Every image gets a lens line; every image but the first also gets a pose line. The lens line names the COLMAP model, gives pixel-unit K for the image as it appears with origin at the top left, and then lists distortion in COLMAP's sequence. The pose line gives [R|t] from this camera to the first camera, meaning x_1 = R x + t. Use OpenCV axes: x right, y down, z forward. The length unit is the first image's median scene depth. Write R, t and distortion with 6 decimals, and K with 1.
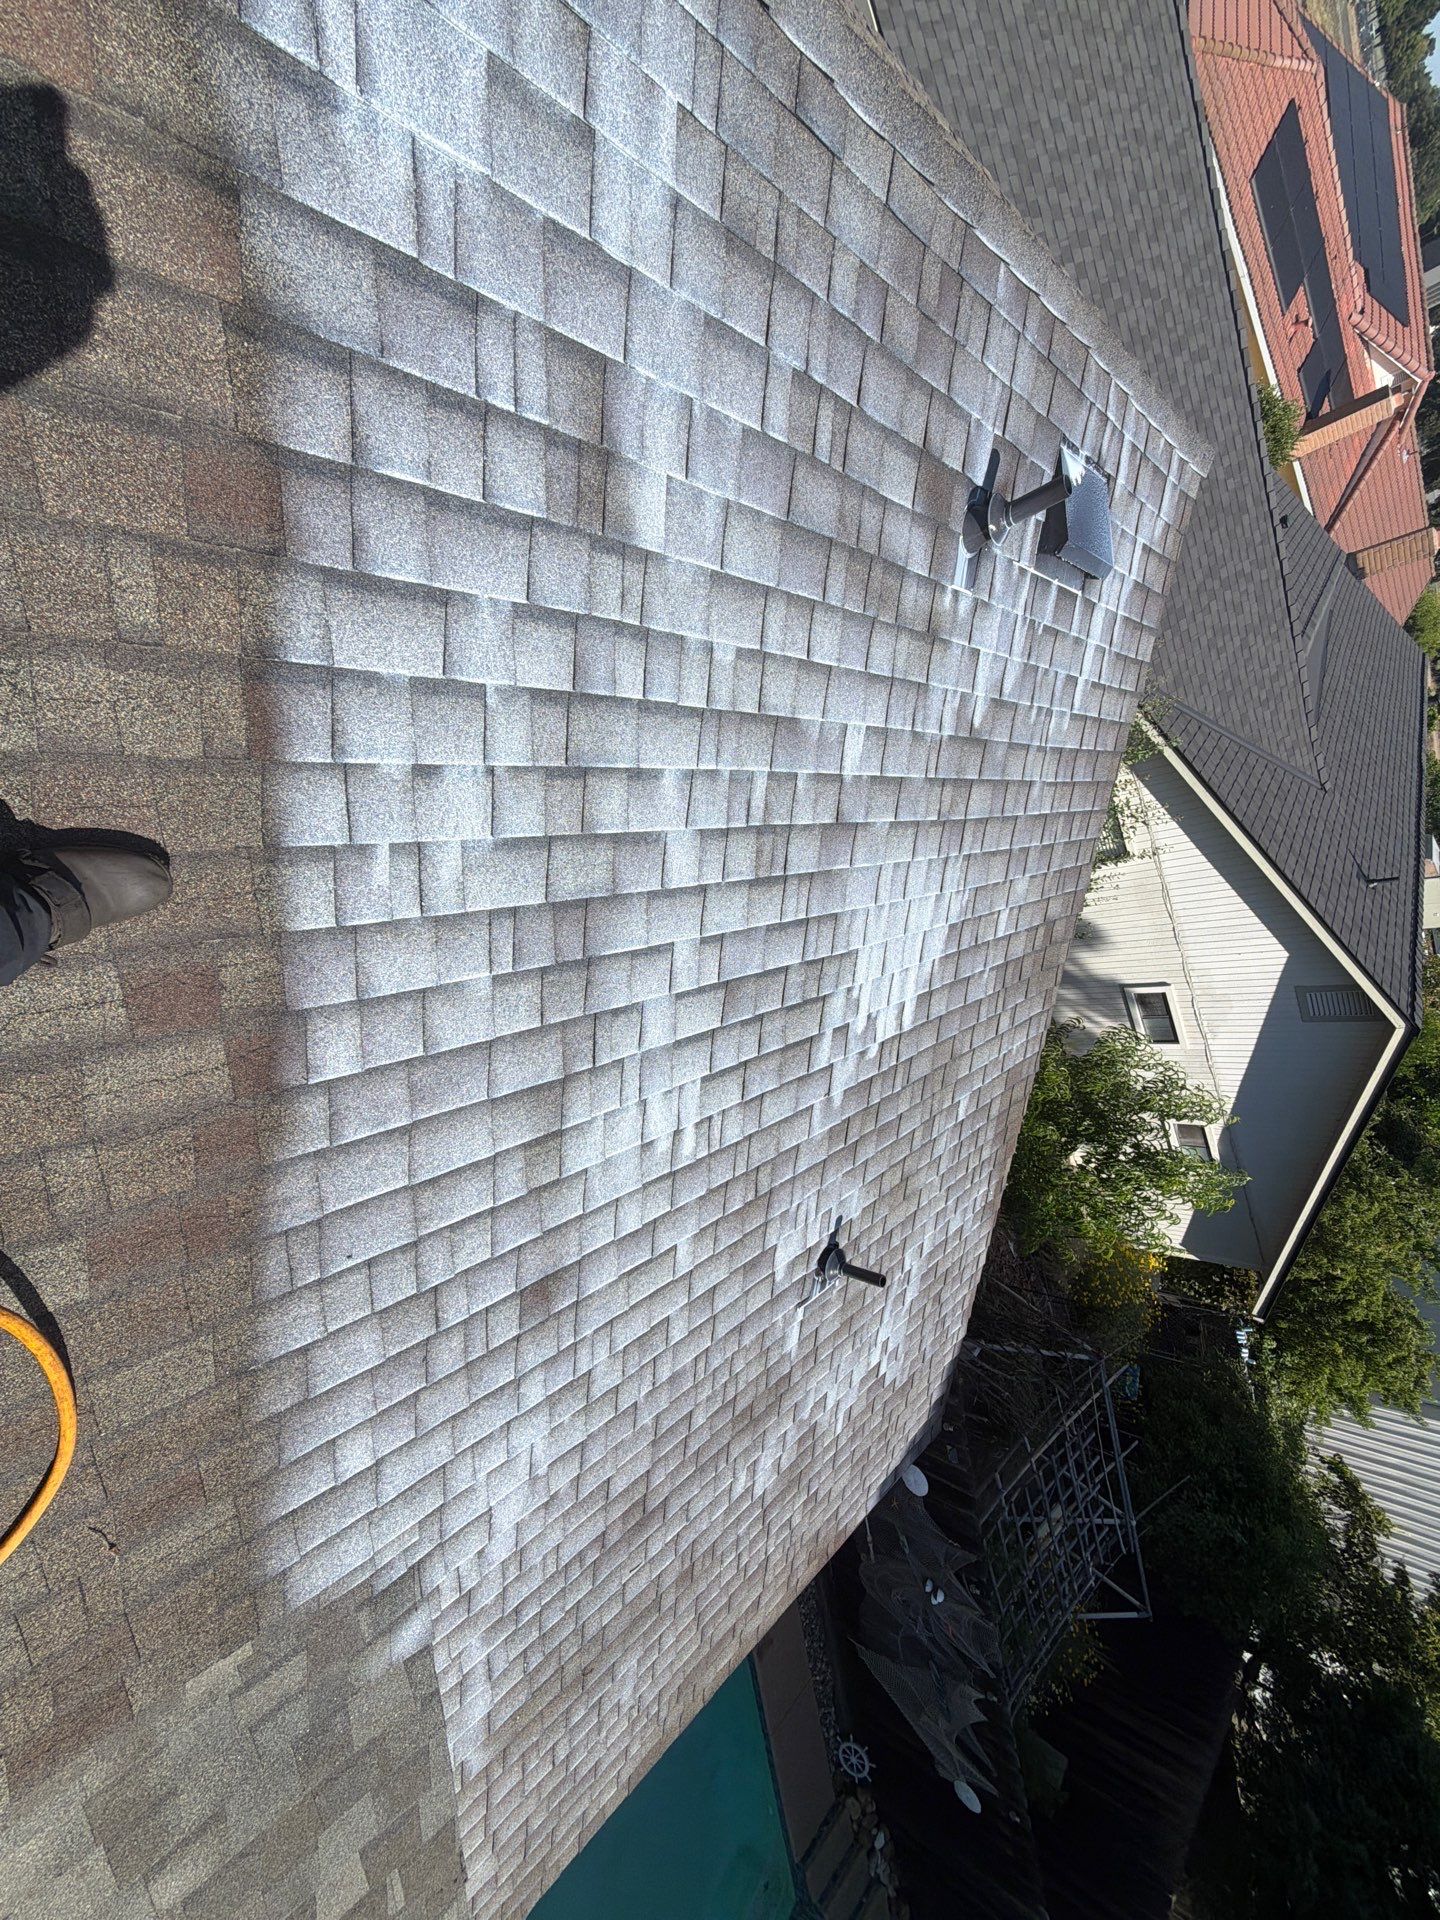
lens RADIAL K [[766.8, 0, 726.4], [0, 766.8, 955.9], [0, 0, 1]] dist [0.007706, -0.000828]
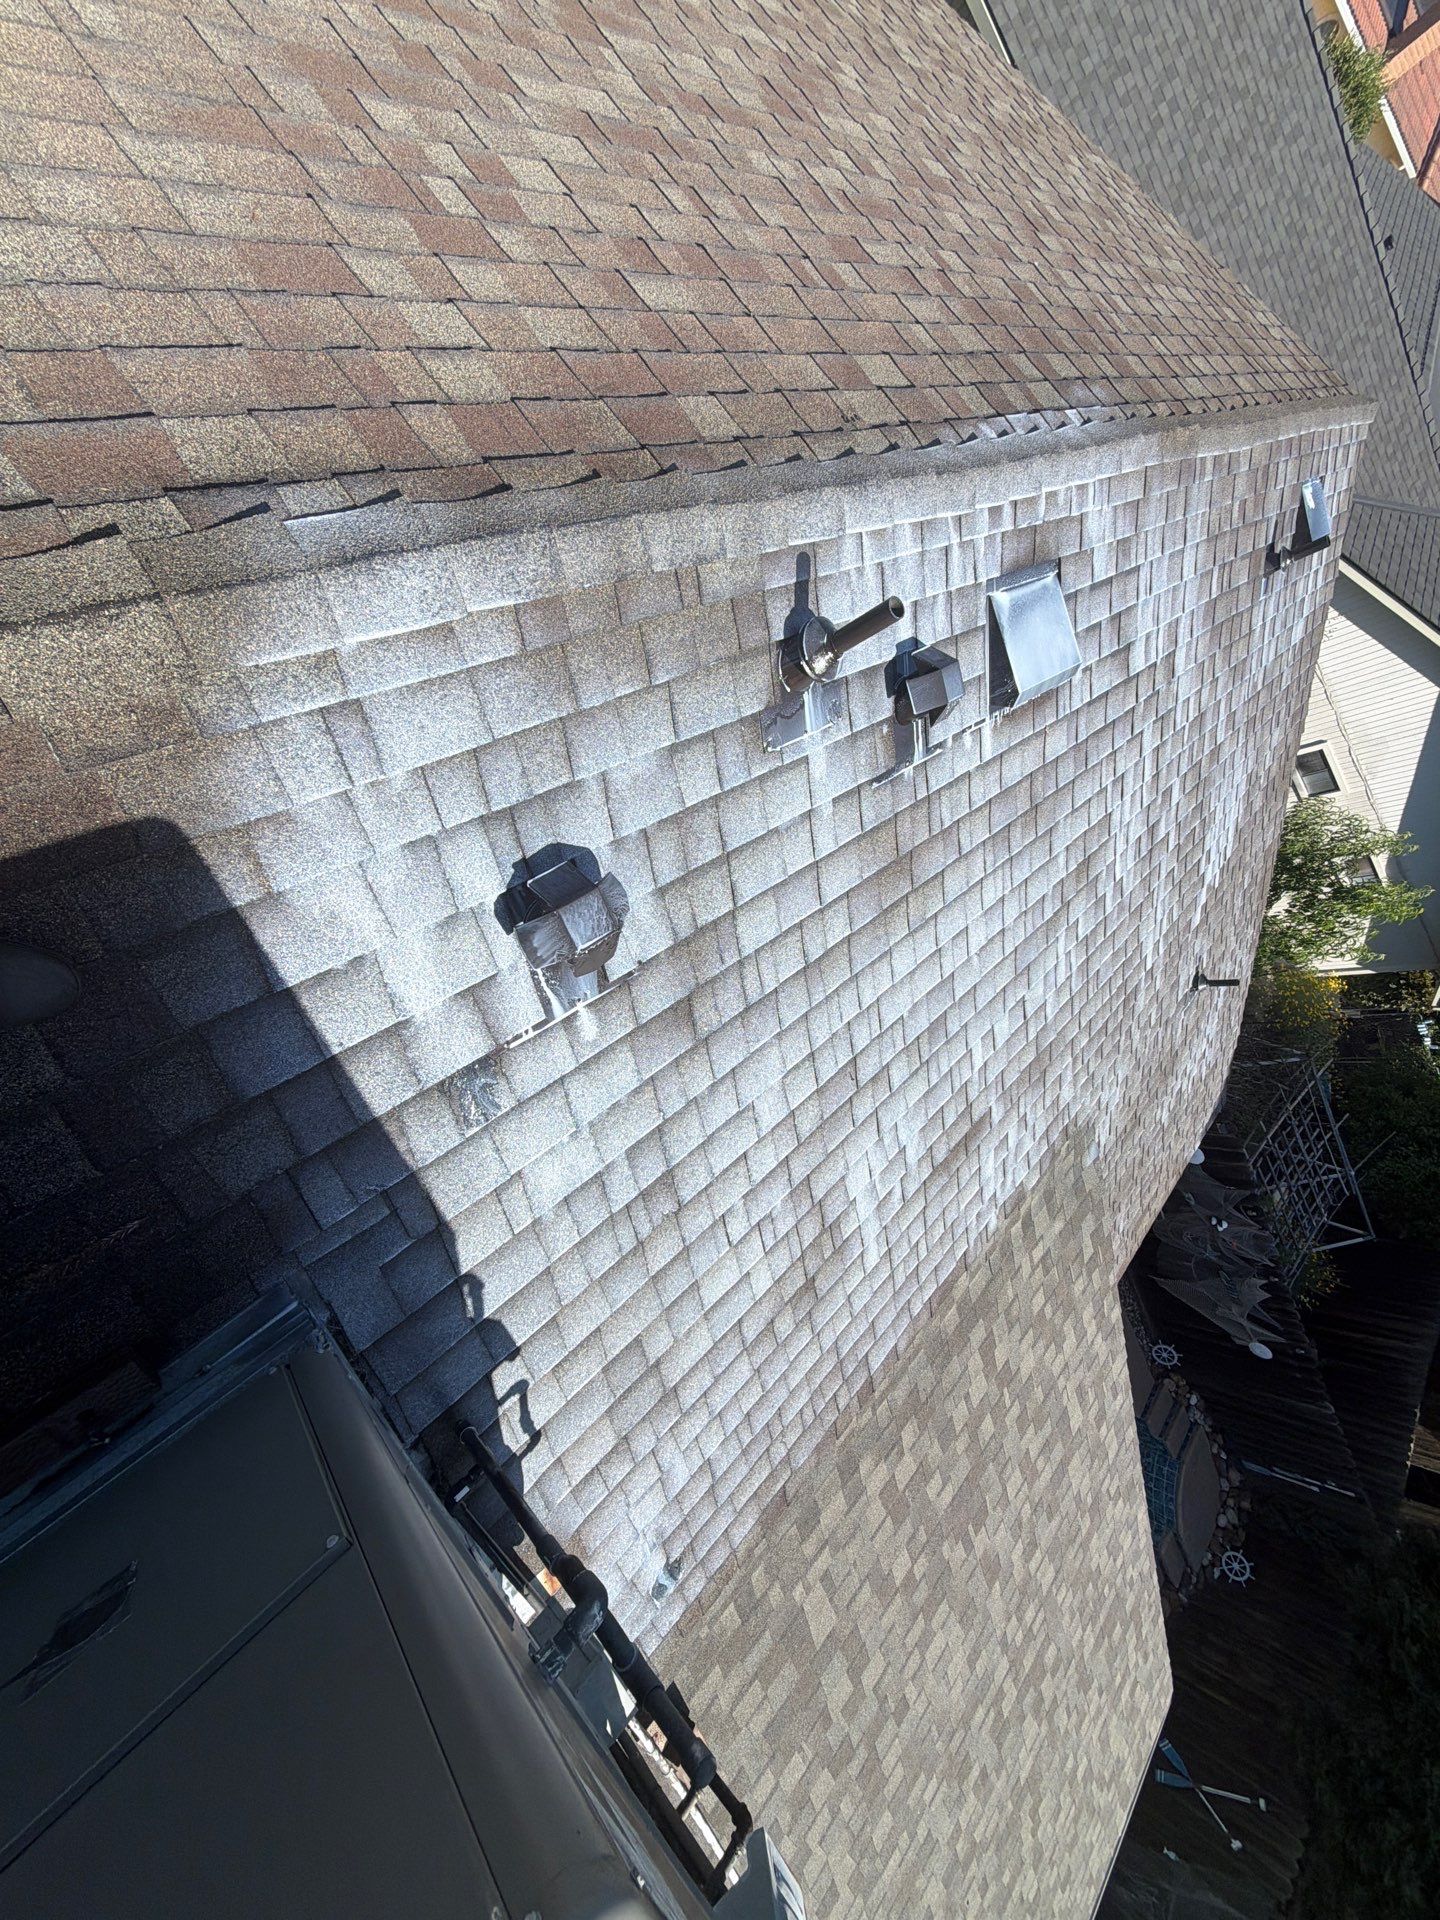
lens RADIAL K [[766.8, 0, 737.4], [0, 766.8, 947.5], [0, 0, 1]] dist [0.007706, -0.000828]
pose [[0.966728, -0.225649, -0.120497, -0.223628], [0.243036, 0.957161, 0.157407, -0.072465], [0.079816, -0.181455, 0.980155, -0.270543]]
